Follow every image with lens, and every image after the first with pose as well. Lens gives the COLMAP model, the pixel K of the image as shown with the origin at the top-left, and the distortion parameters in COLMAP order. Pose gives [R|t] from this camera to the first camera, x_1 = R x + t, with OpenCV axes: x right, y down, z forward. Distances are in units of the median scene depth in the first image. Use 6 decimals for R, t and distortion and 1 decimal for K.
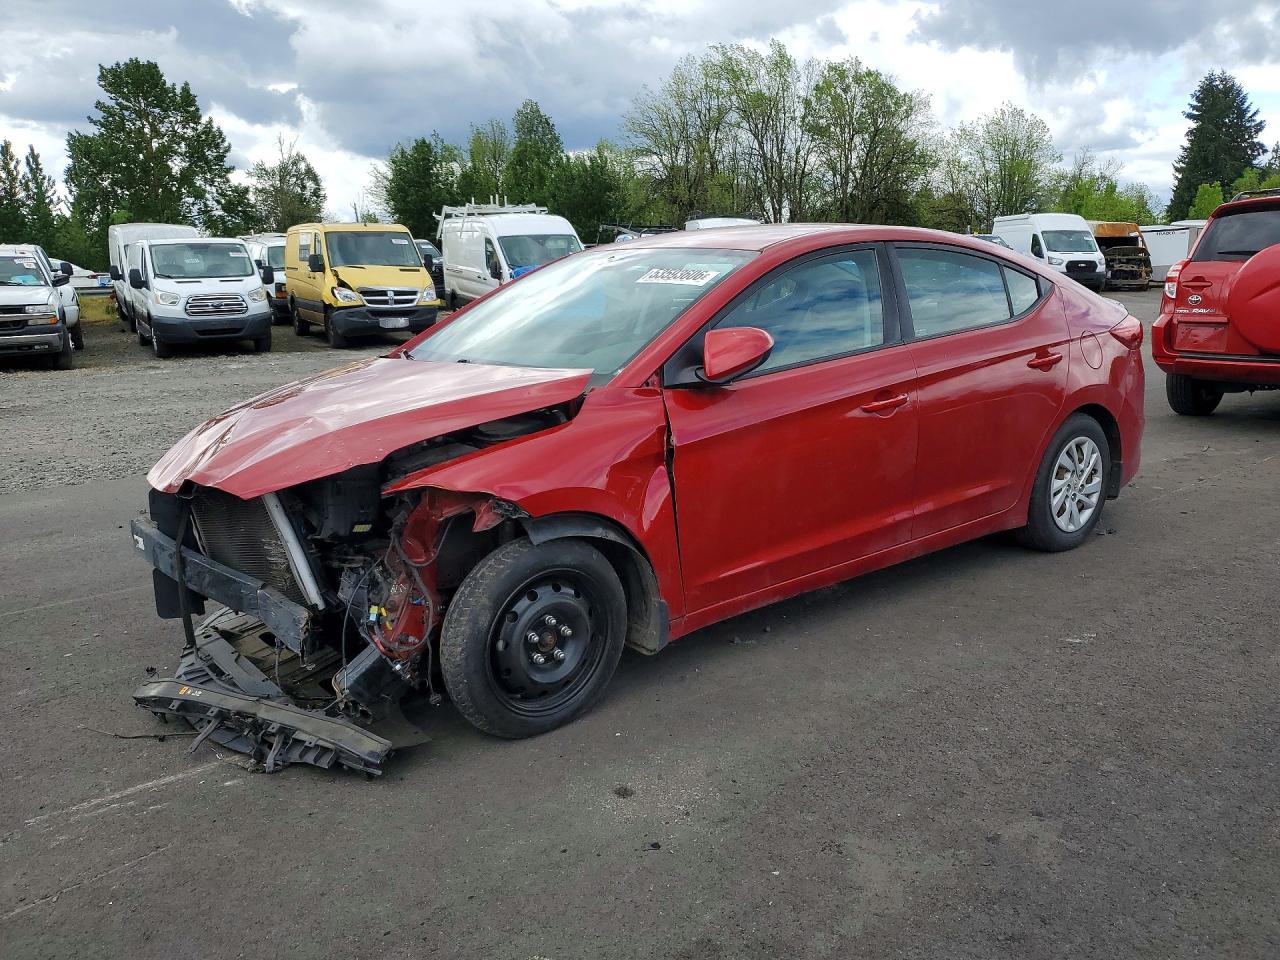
lens RADIAL K [[982.9, 0, 640.0], [0, 982.9, 480.0], [0, 0, 1]] dist [0.000008, 0.003499]
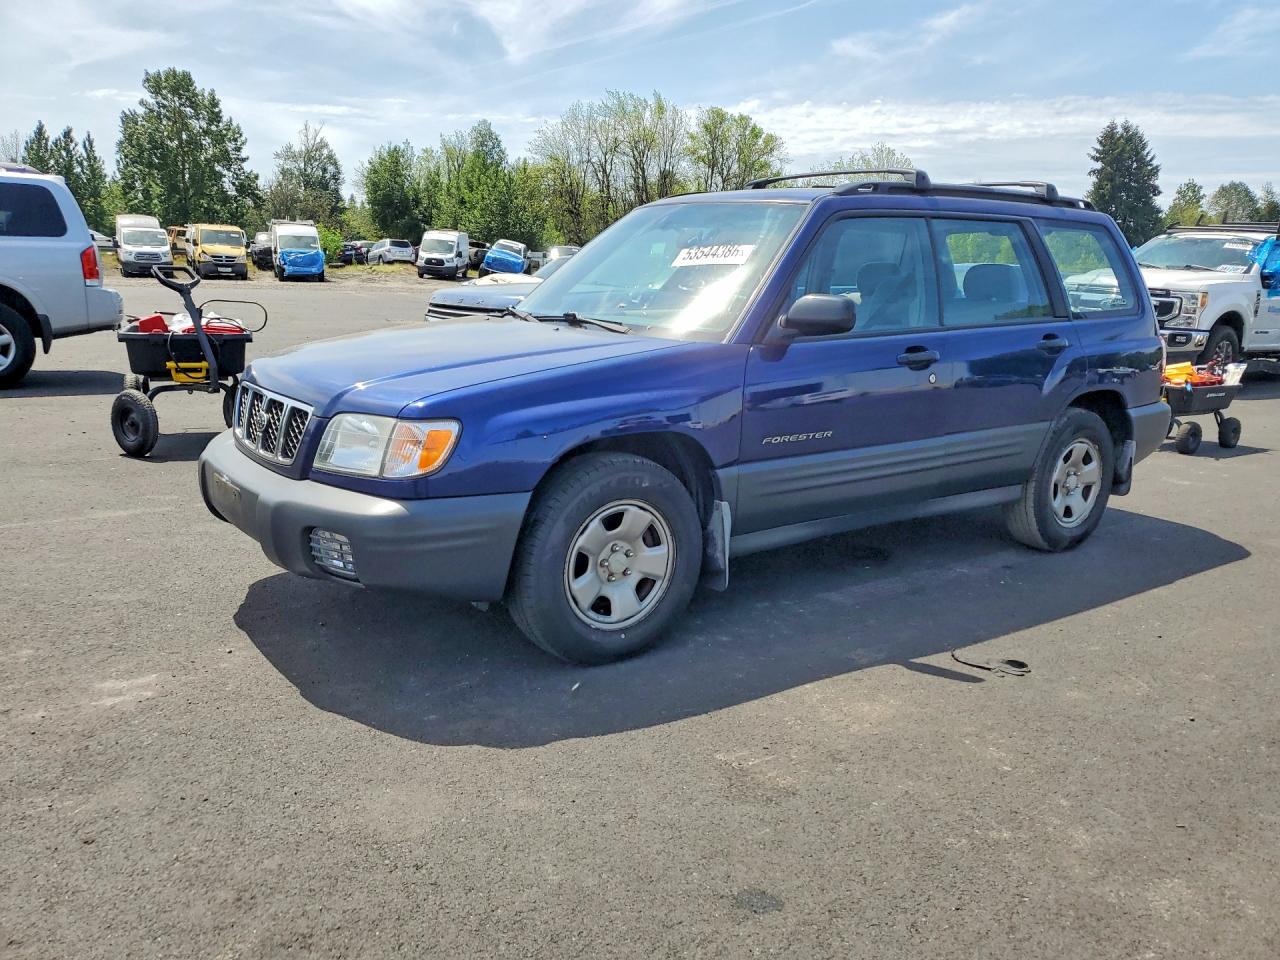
lens RADIAL K [[963.0, 0, 640.0], [0, 963.0, 480.0], [0, 0, 1]] dist [0.001126, 0.010339]
pose [[0.997358, 0.069350, -0.021635, 0.149100], [-0.069109, 0.997541, 0.011694, 0.044602], [0.022393, -0.010168, 0.999698, -0.233125]]
